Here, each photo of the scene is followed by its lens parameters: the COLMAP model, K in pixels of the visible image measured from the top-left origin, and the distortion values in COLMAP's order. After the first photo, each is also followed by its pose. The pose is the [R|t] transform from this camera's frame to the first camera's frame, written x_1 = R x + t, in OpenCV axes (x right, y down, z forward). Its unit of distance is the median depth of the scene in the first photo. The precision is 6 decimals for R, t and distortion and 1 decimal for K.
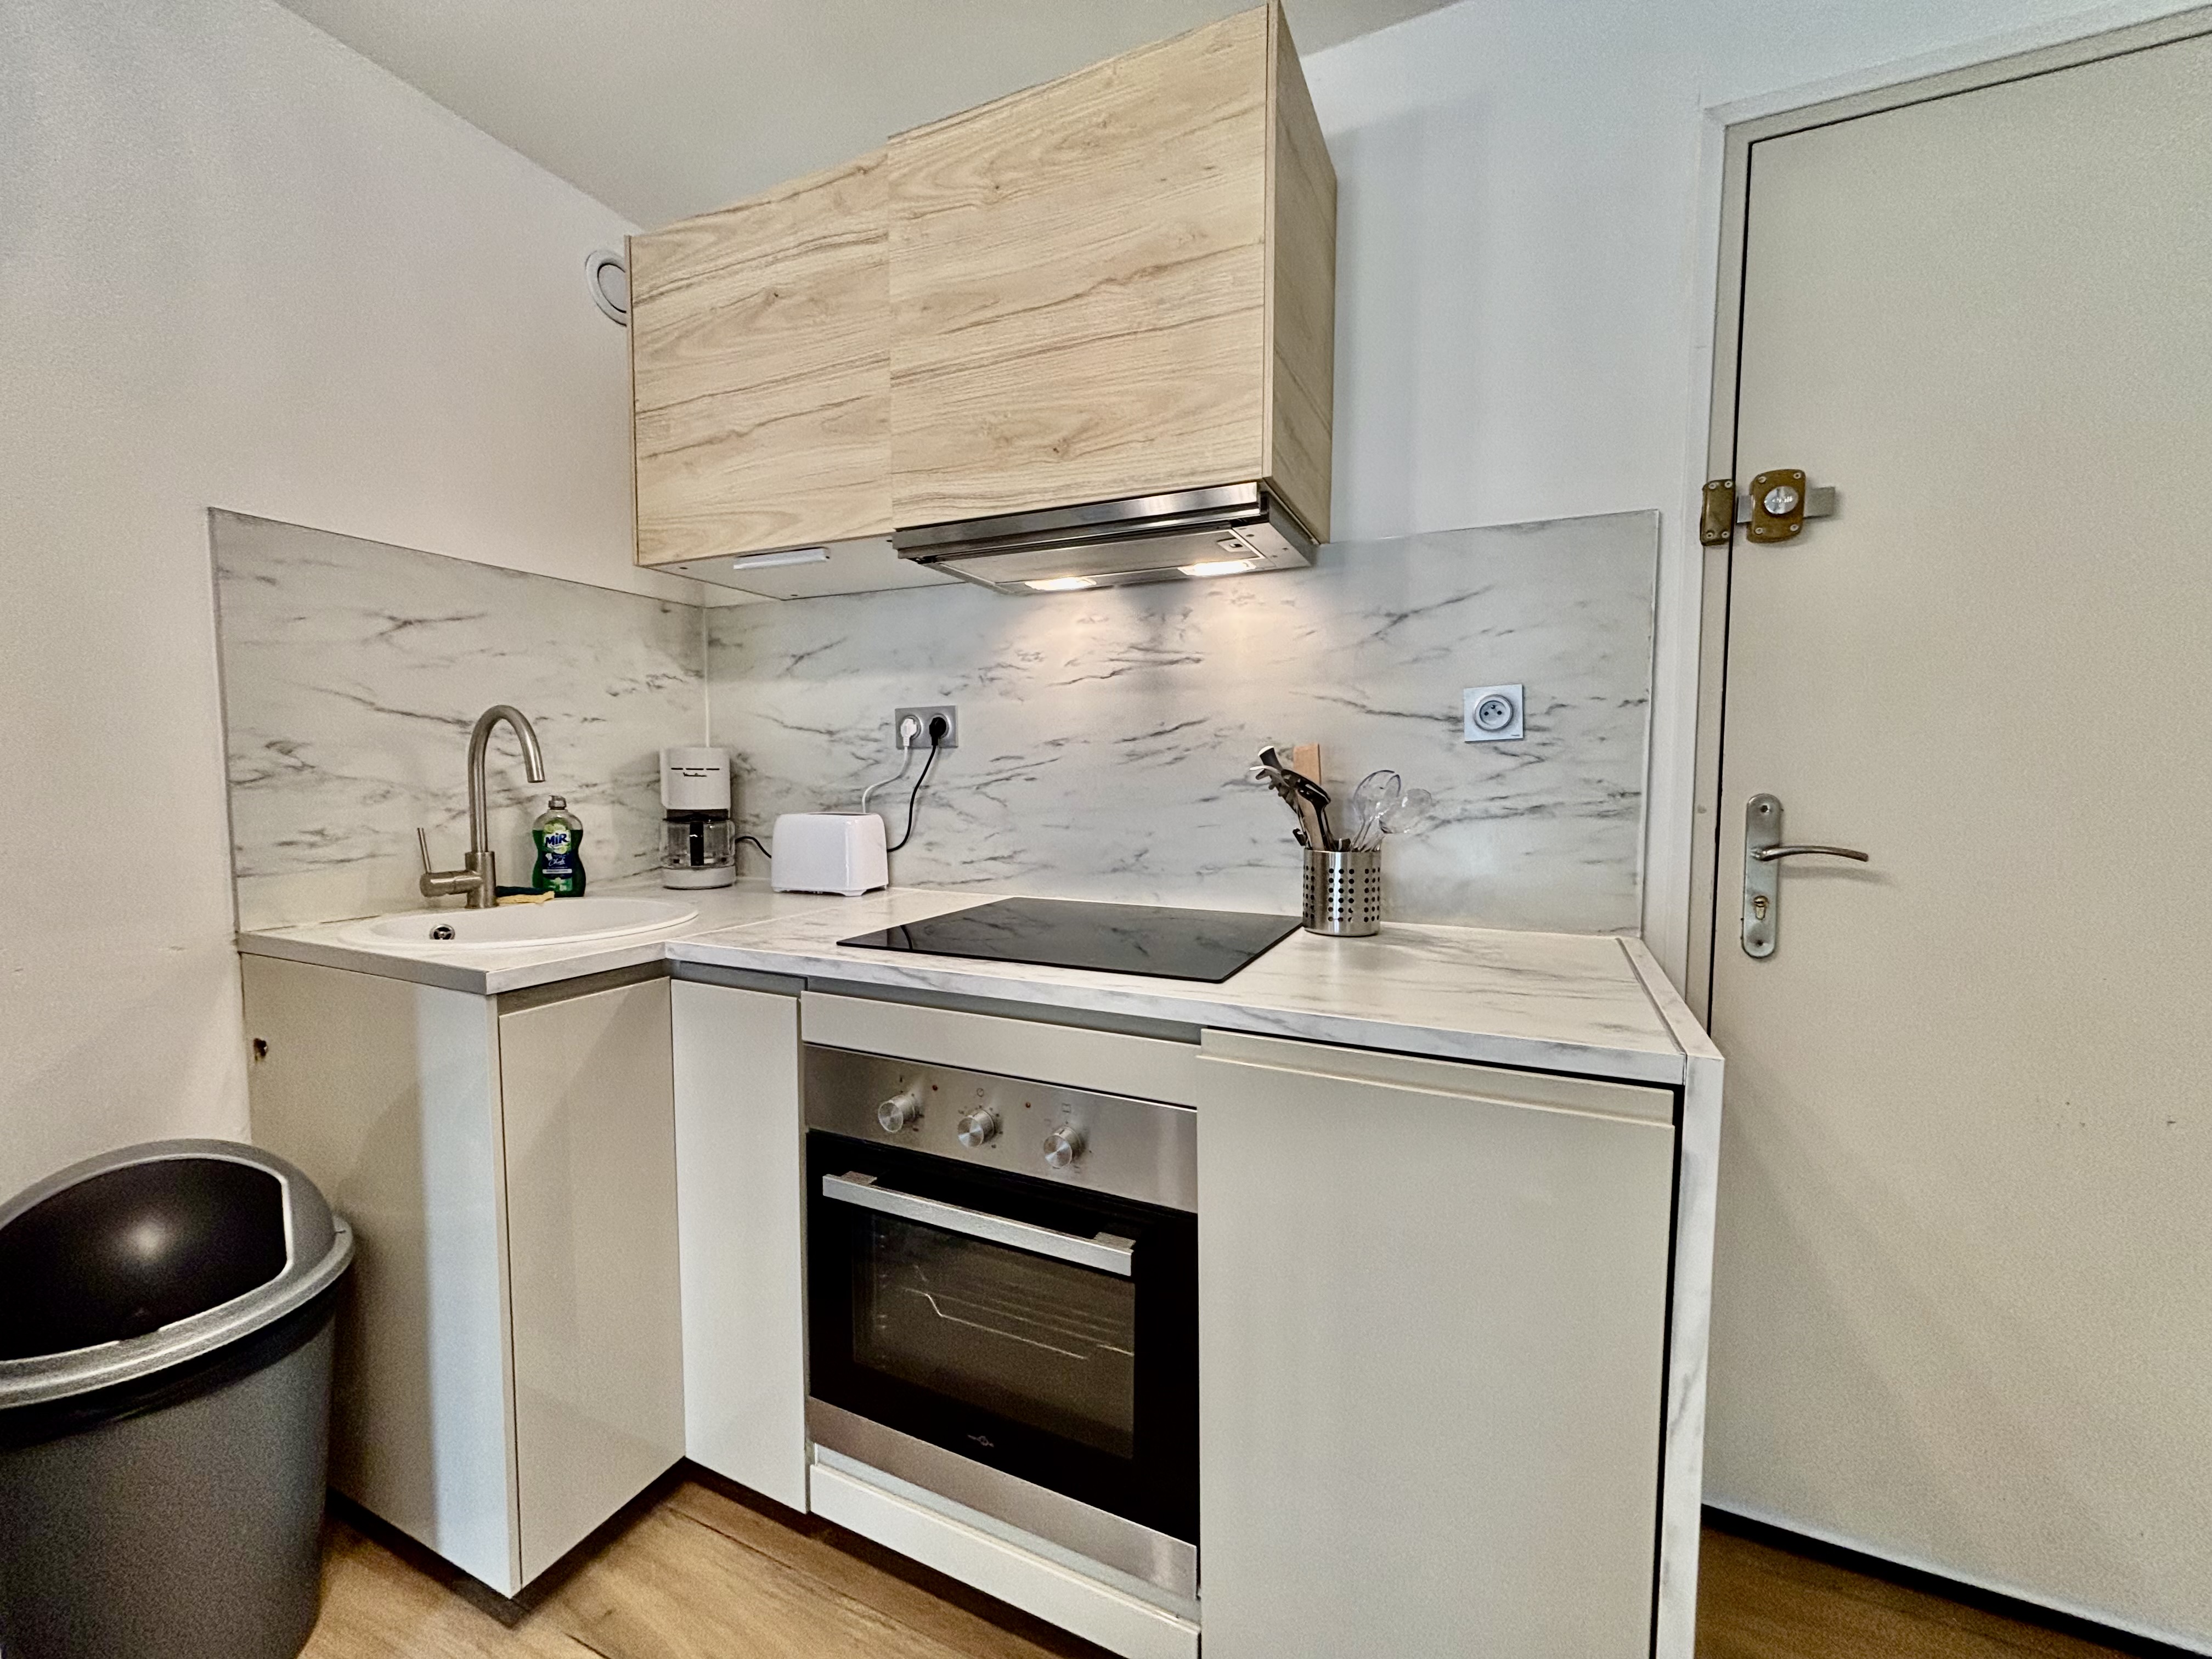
lens RADIAL K [[894.1, 0, 1096.5], [0, 894.1, 837.2], [0, 0, 1]] dist [0.002658, -0.000173]
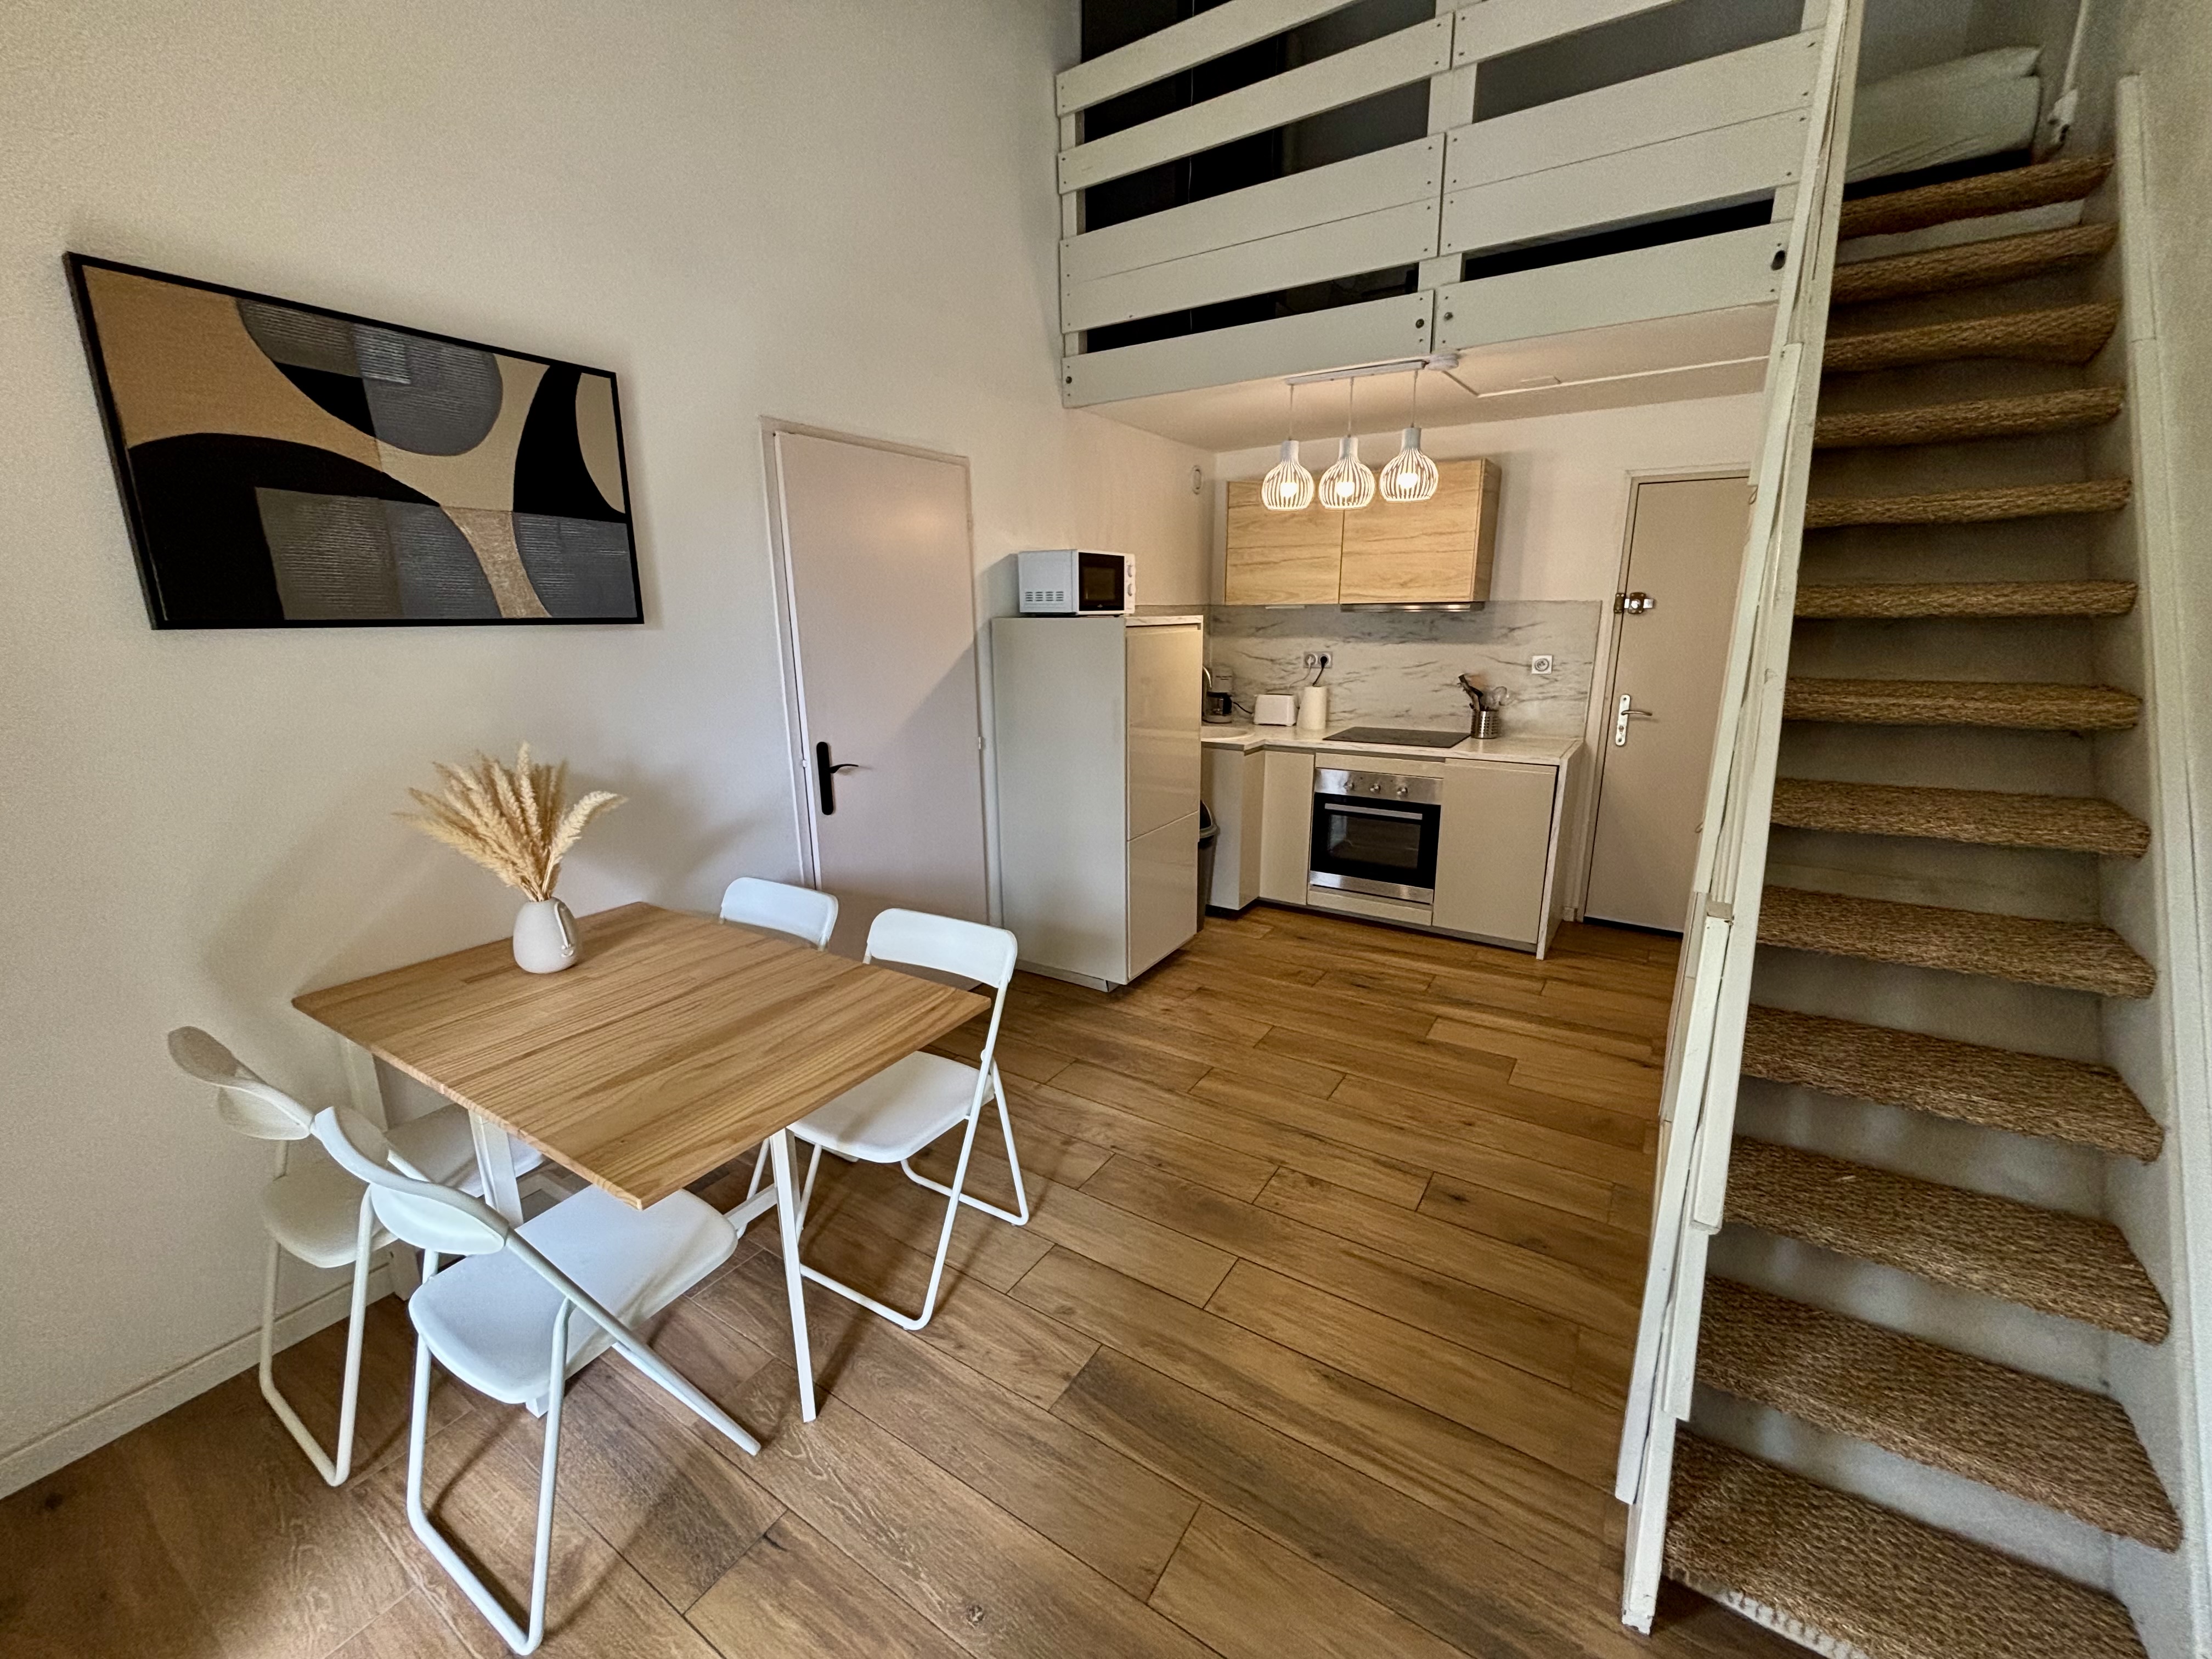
lens RADIAL K [[894.1, 0, 1096.5], [0, 894.1, 837.2], [0, 0, 1]] dist [0.002658, -0.000173]
pose [[0.990314, 0.021035, -0.137245, -0.639072], [0.003297, 0.984617, 0.174695, -0.101231], [0.138809, -0.173455, 0.975011, -2.325161]]
